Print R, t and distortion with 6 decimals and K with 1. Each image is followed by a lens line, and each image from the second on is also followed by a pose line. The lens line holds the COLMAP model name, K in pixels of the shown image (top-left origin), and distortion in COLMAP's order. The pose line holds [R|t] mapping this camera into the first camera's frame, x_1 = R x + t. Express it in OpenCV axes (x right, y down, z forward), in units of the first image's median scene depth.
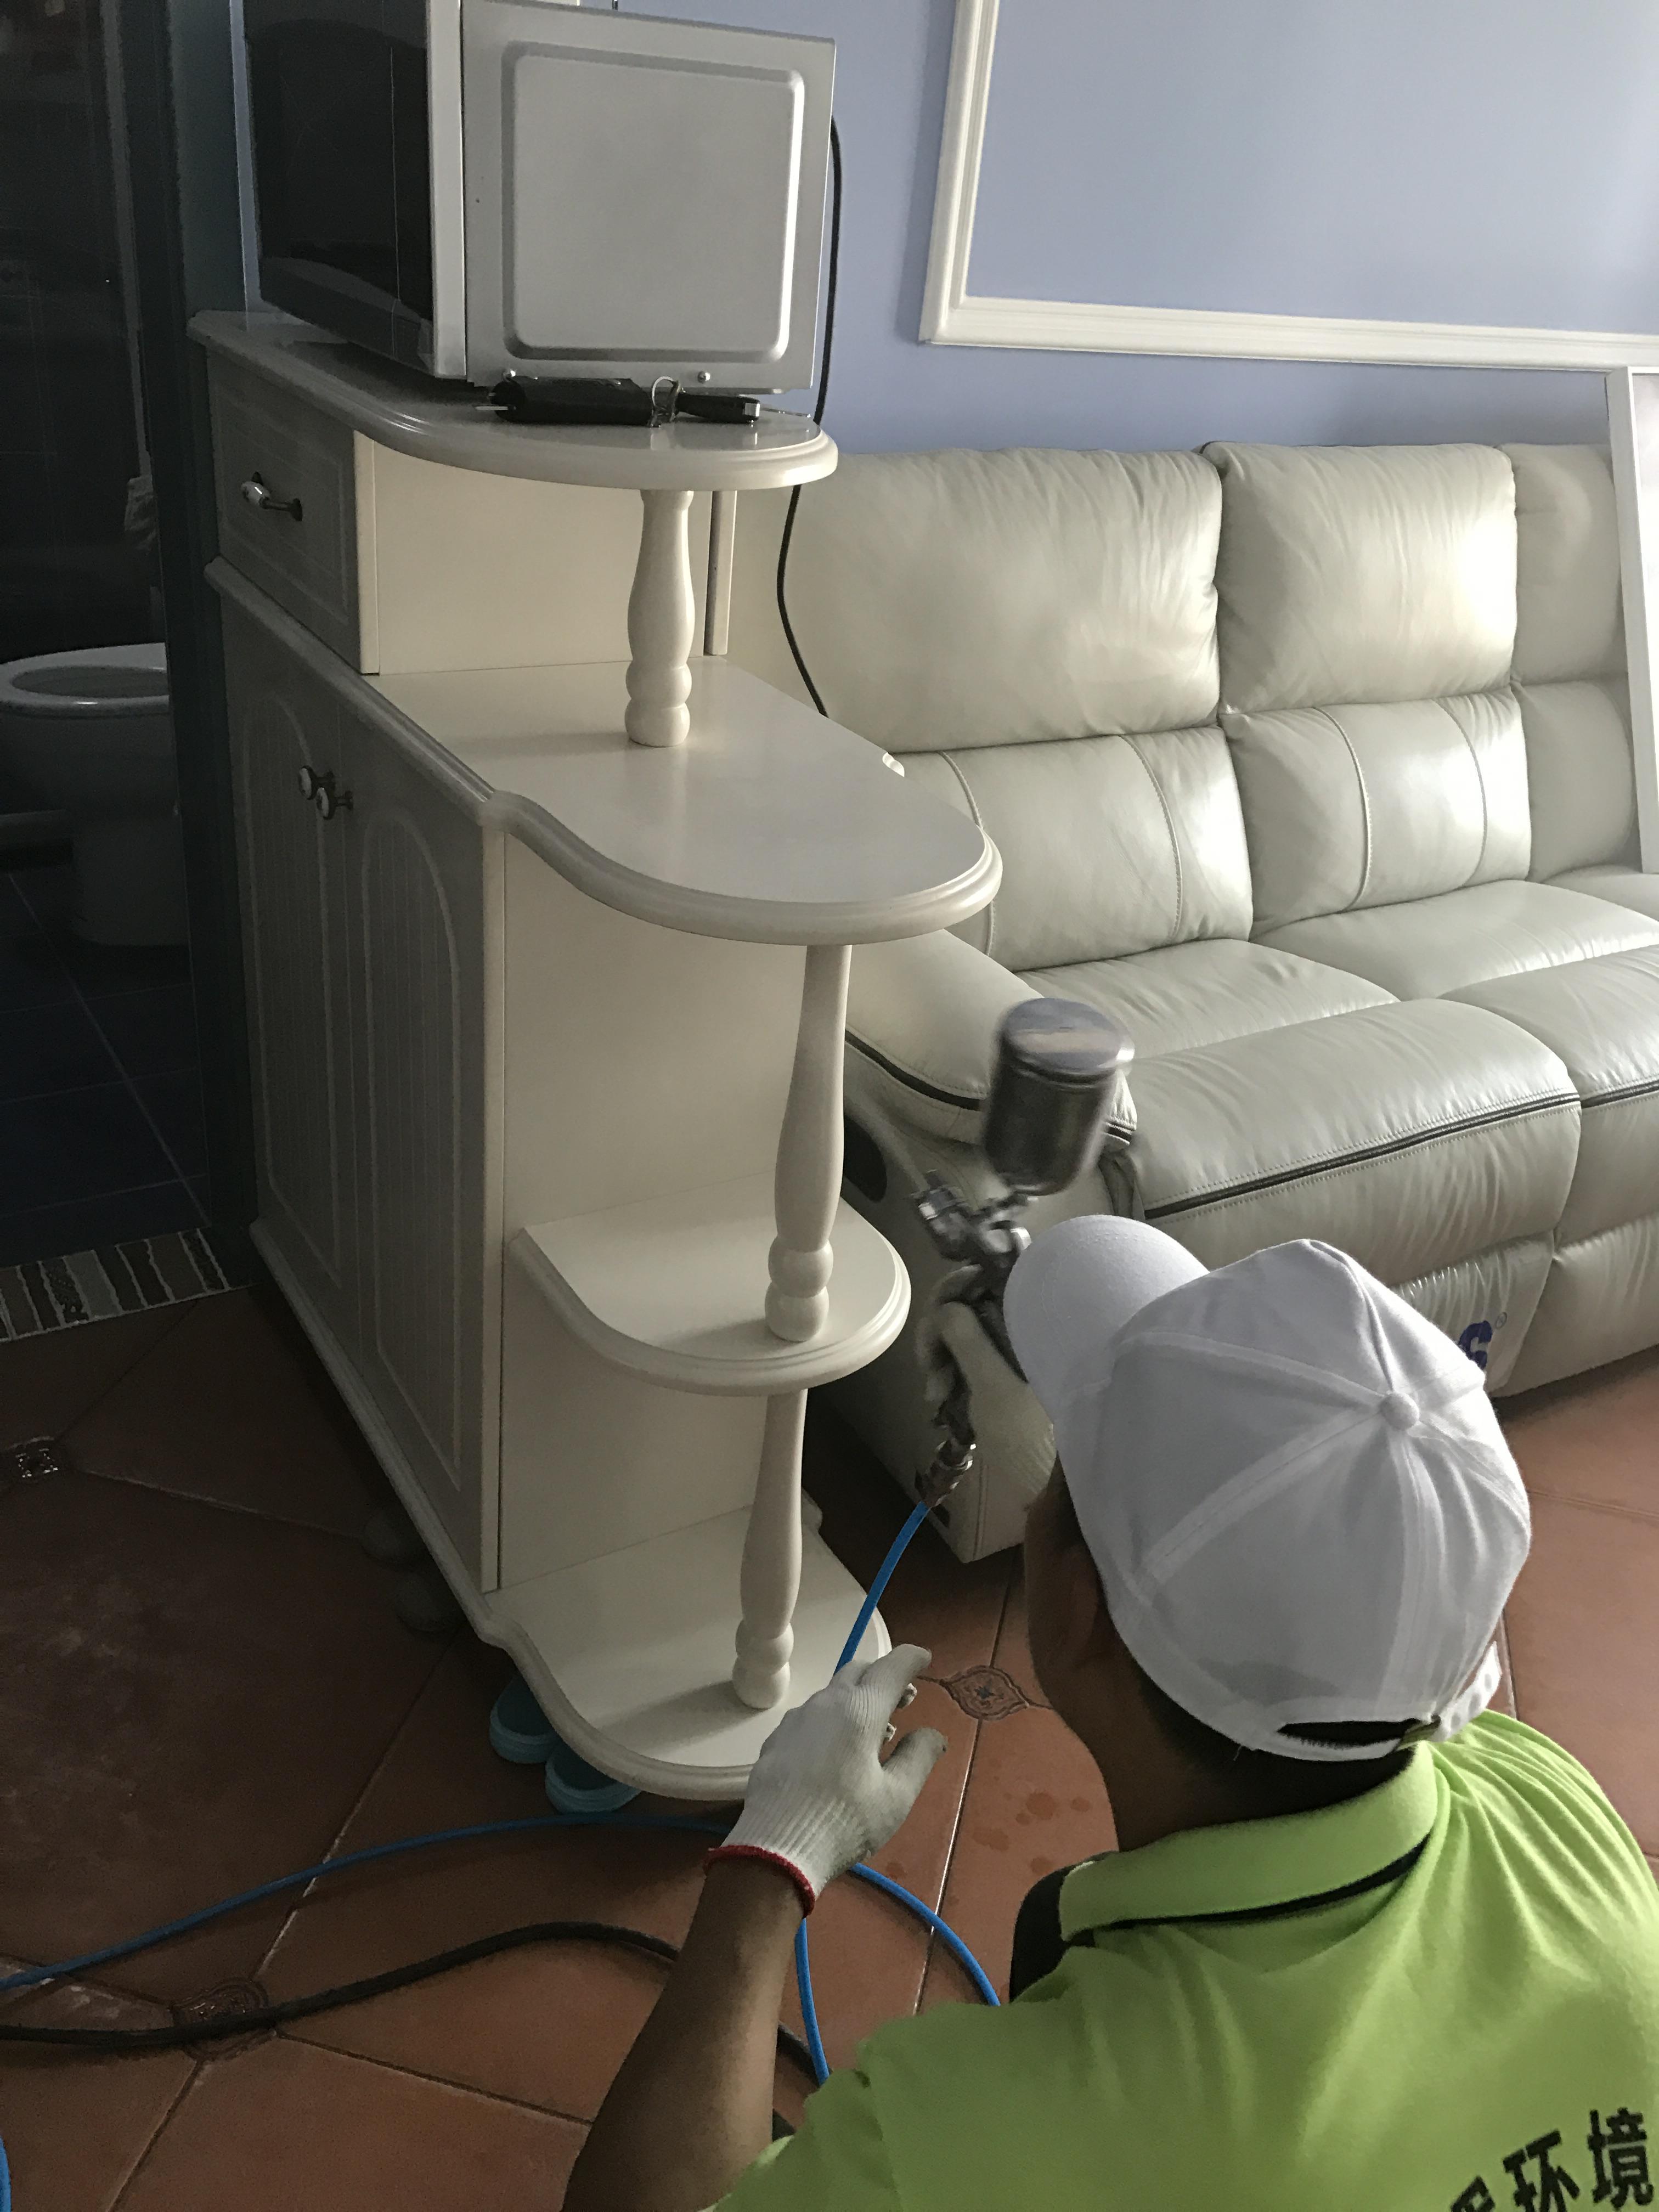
lens RADIAL K [[1792.1, 0, 836.7], [0, 1792.1, 1094.6], [0, 0, 1]] dist [0.027498, -0.036074]
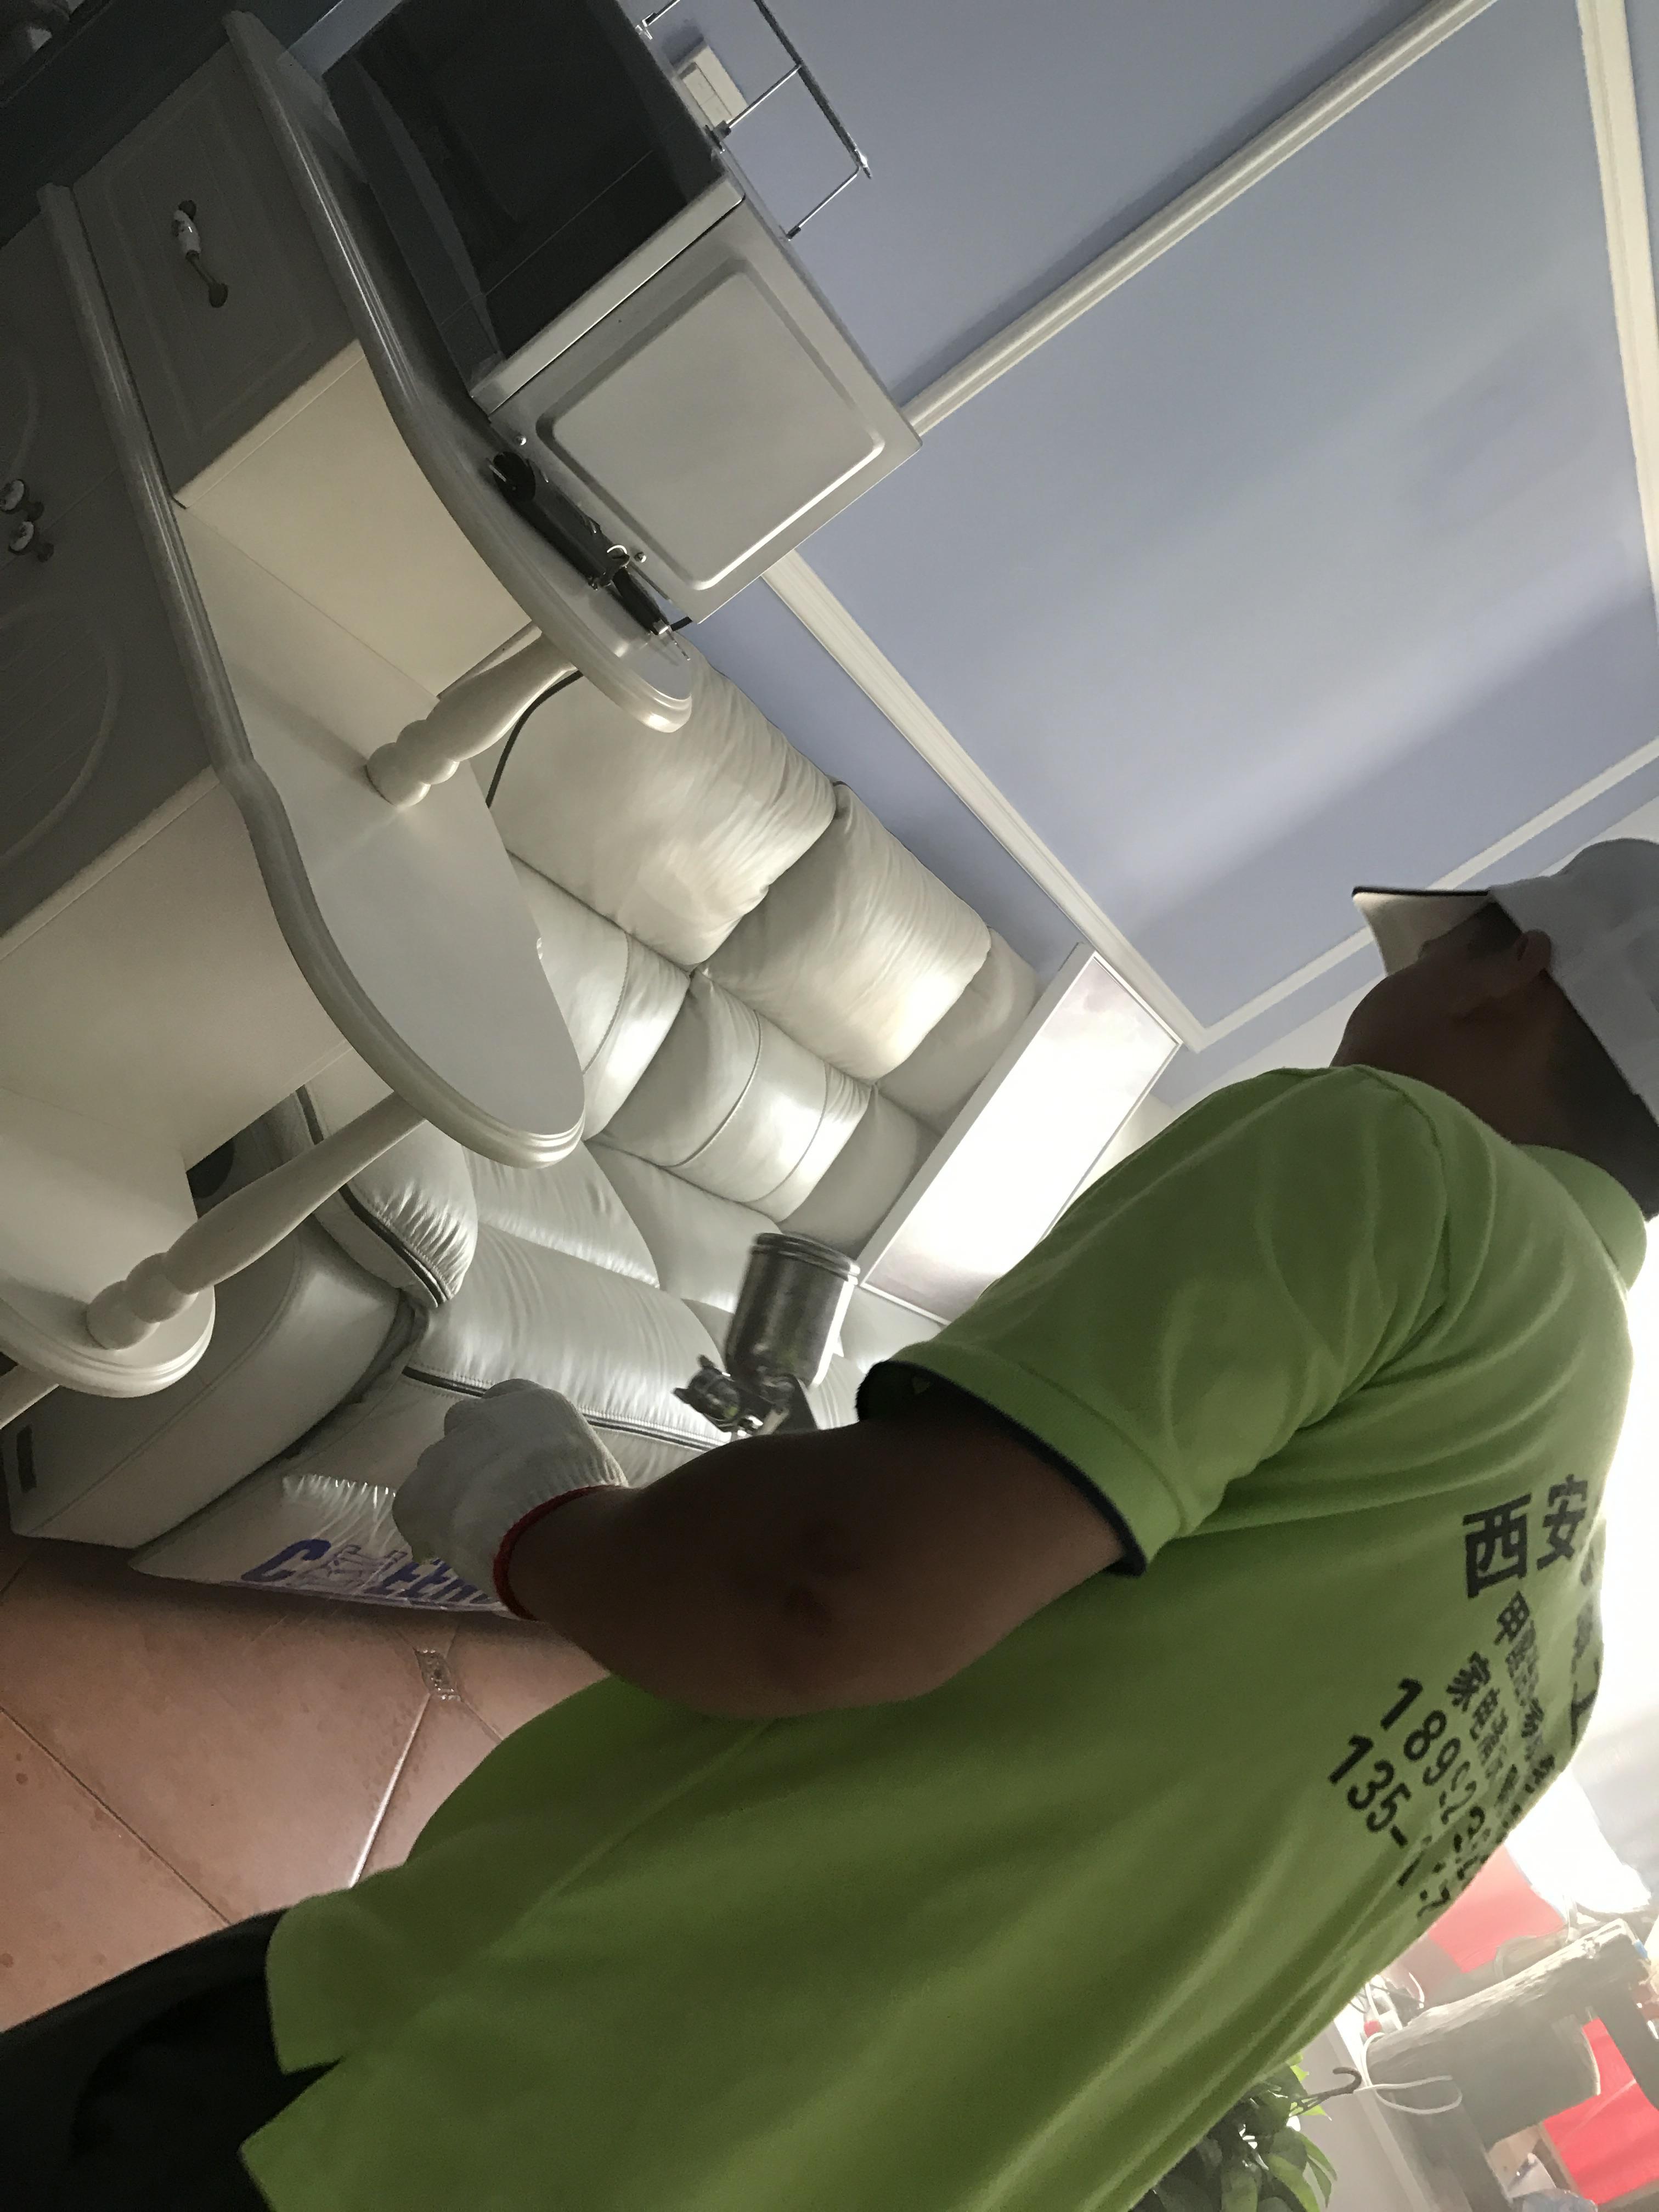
lens RADIAL K [[1792.1, 0, 850.0], [0, 1792.1, 1093.8], [0, 0, 1]] dist [0.027498, -0.036074]
pose [[0.656395, 0.609663, 0.444360, -0.173901], [-0.615940, 0.773191, -0.150973, -0.046410], [-0.435618, -0.174601, 0.883035, -0.024983]]
